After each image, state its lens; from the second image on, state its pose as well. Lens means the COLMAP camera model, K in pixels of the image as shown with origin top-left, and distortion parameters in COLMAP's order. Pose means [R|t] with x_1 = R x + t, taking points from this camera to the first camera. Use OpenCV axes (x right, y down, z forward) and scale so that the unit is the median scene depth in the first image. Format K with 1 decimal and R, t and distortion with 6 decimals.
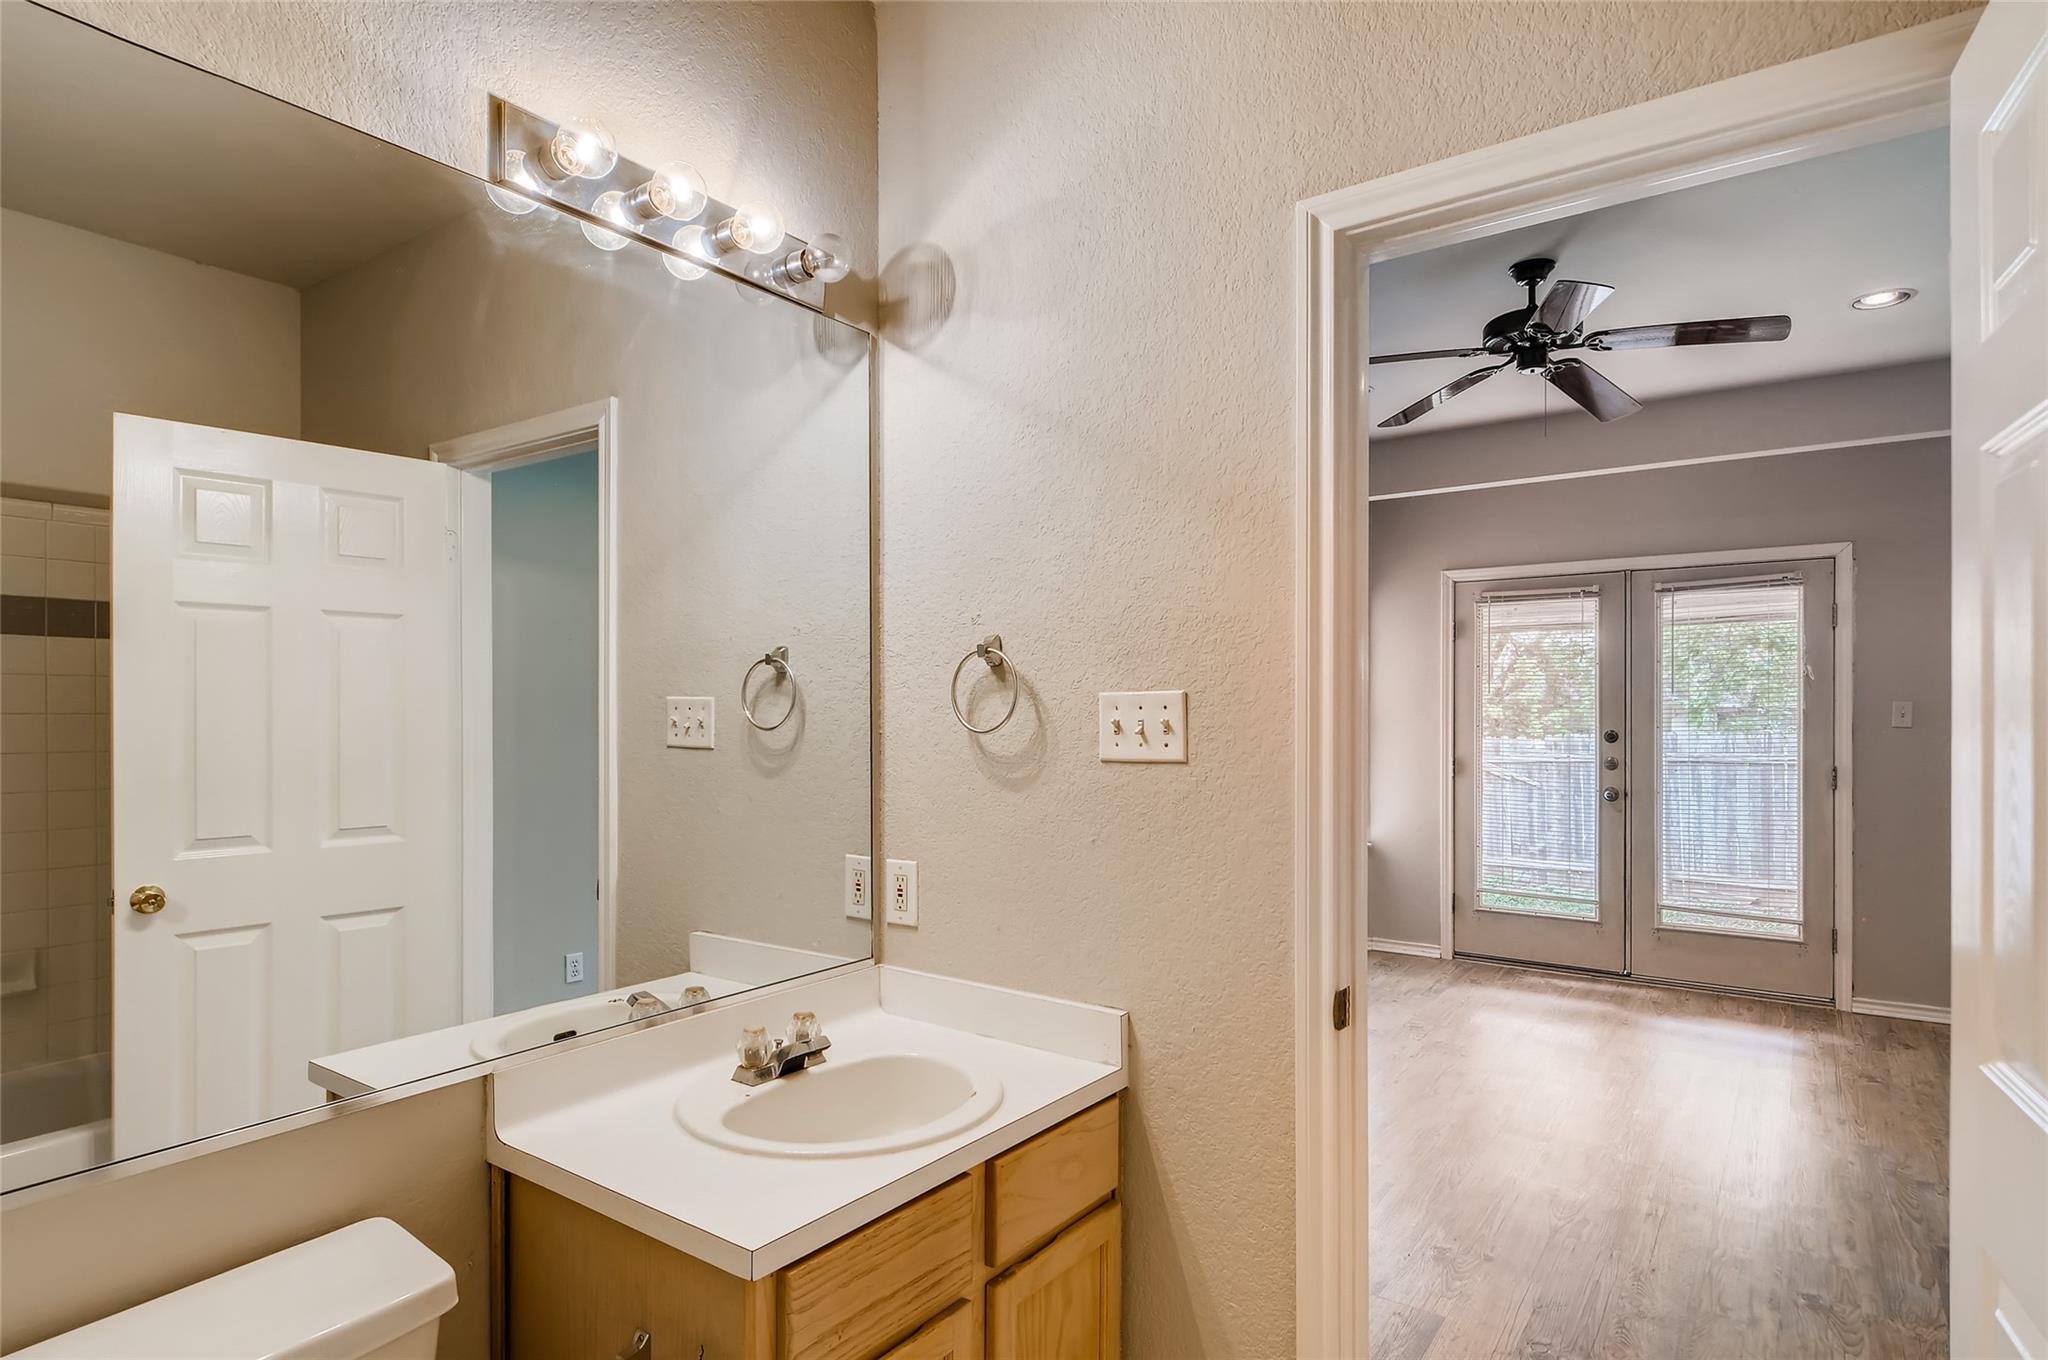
lens RADIAL K [[1093.4, 0, 984.4], [0, 1093.4, 710.0], [0, 0, 1]] dist [0.012741, -0.012629]
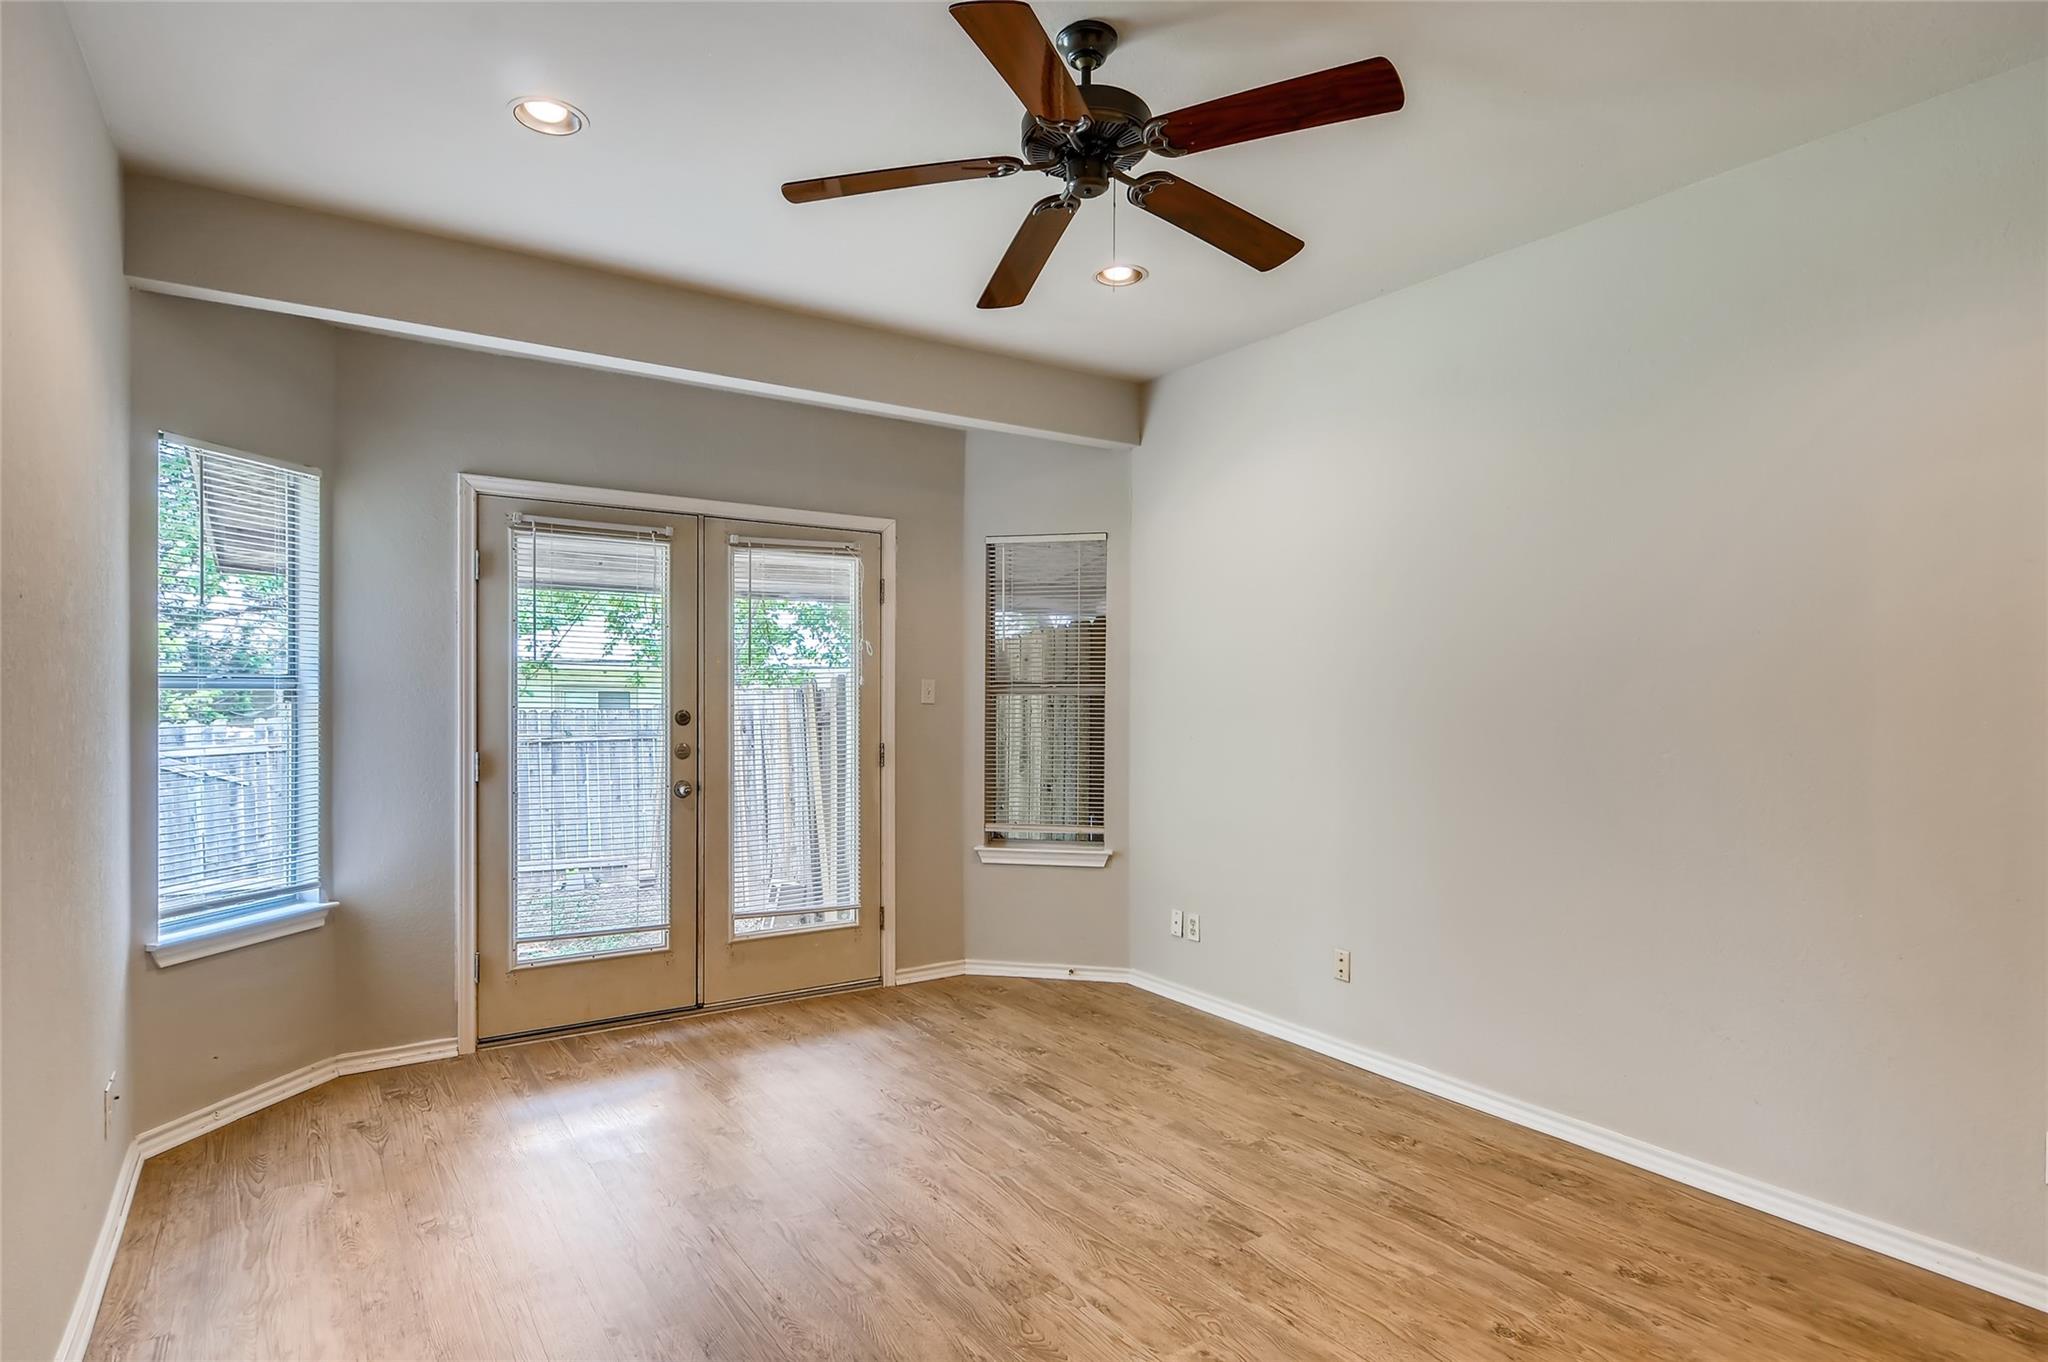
lens RADIAL K [[1093.4, 0, 1027.2], [0, 1093.4, 709.8], [0, 0, 1]] dist [0.012741, -0.012629]
pose [[0.334692, -0.012674, 0.942242, -0.106437], [-0.004167, 0.999880, 0.014930, 0.005314], [-0.942318, -0.008924, 0.334599, 0.507942]]
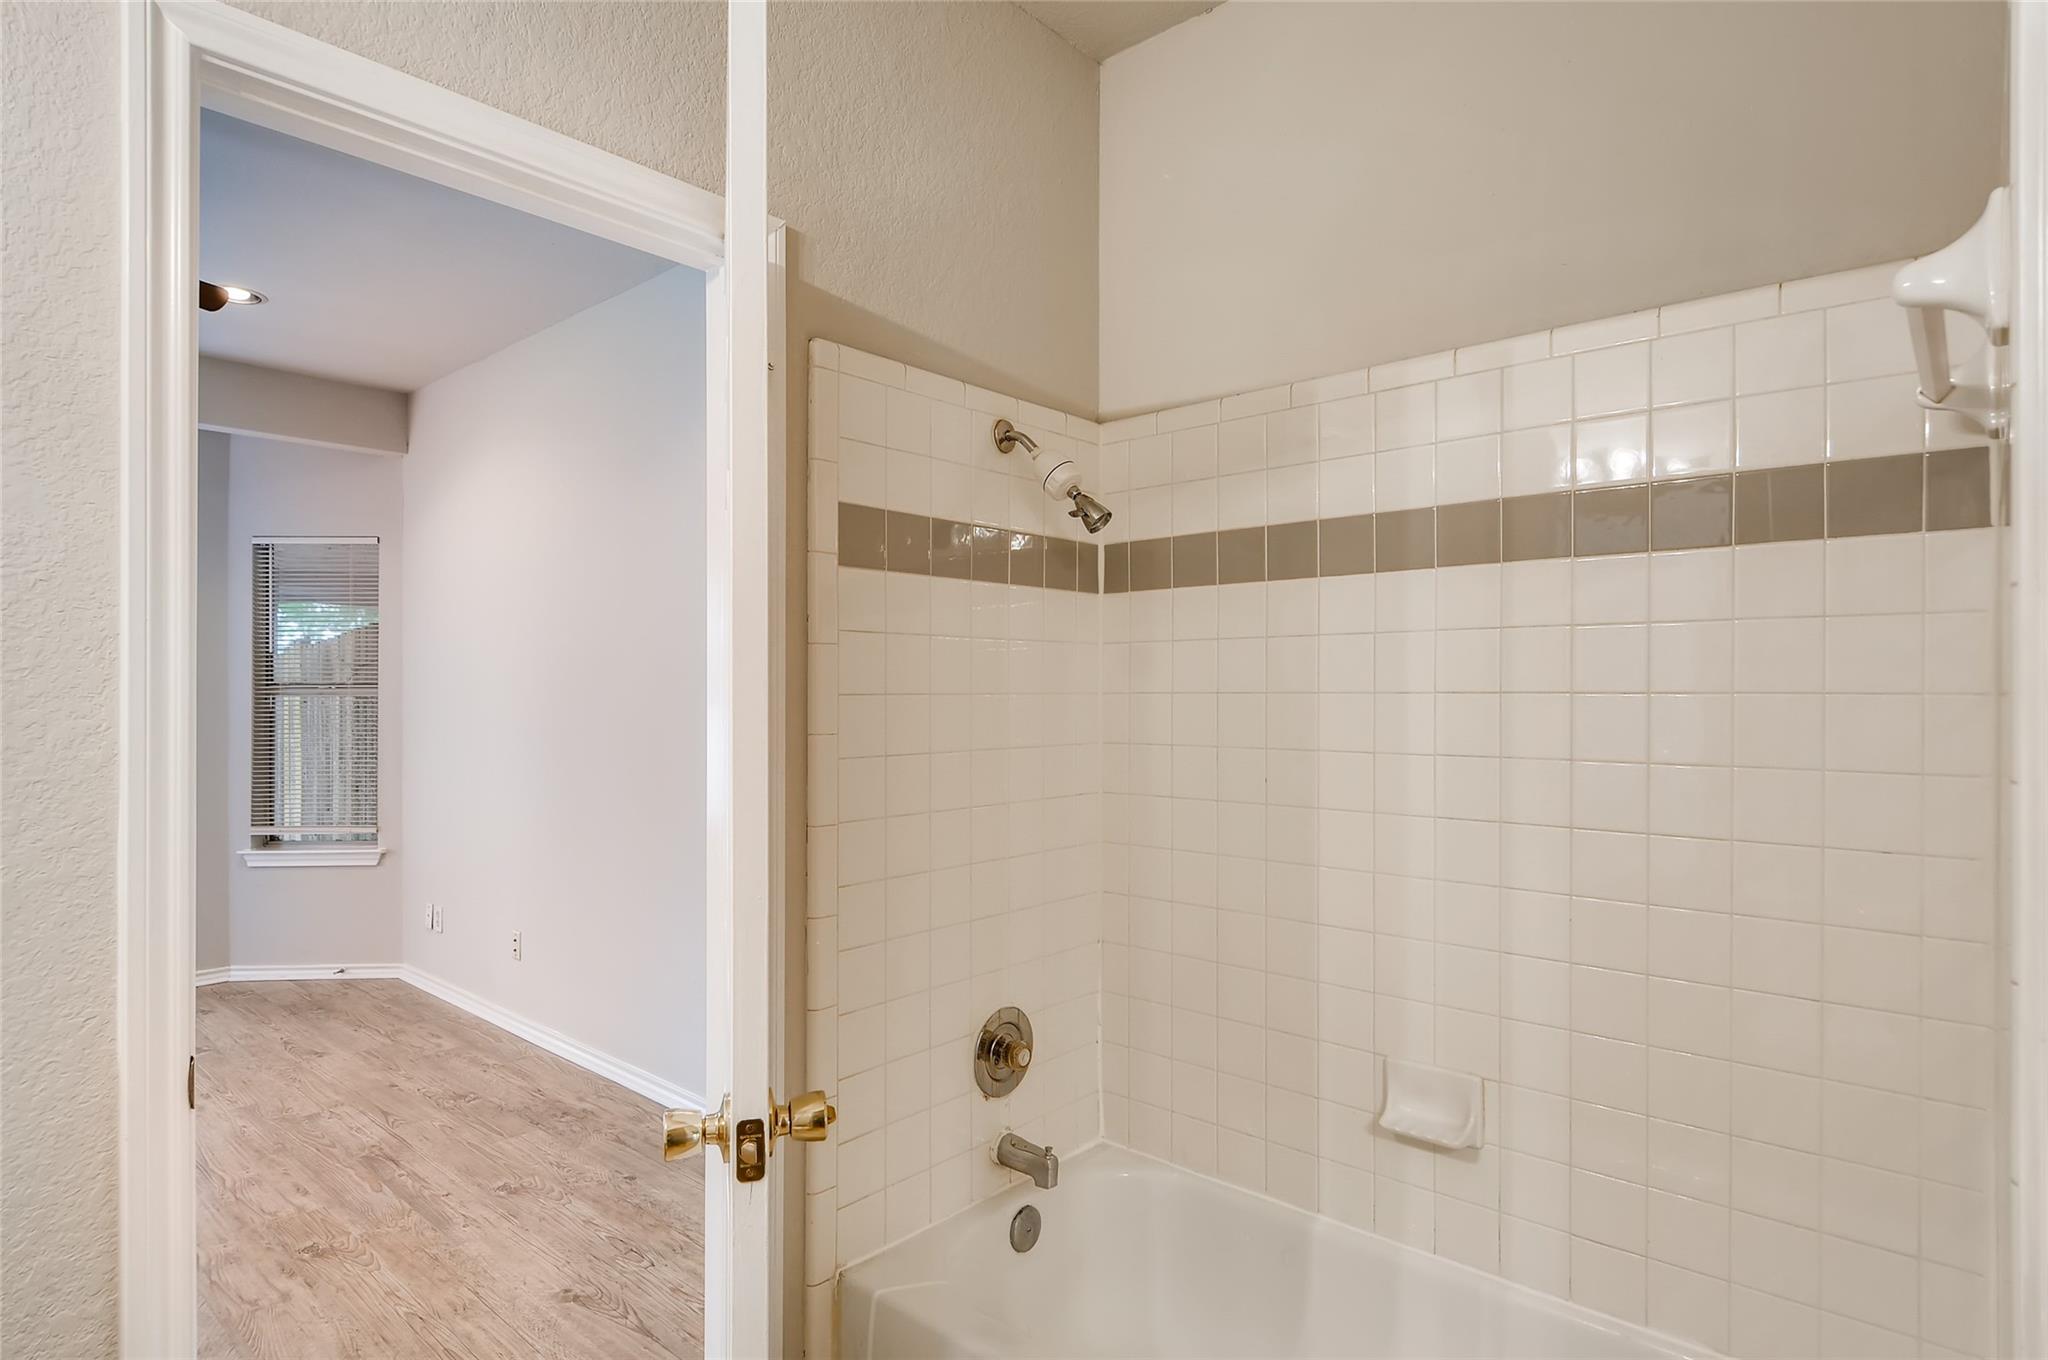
lens RADIAL K [[1093.4, 0, 1042.4], [0, 1093.4, 690.8], [0, 0, 1]] dist [0.012741, -0.012629]
pose [[0.074591, -0.000270, 0.997214, -0.112315], [0.000090, 1.000000, 0.000264, 0.001652], [-0.997214, 0.000070, 0.074591, 0.106245]]
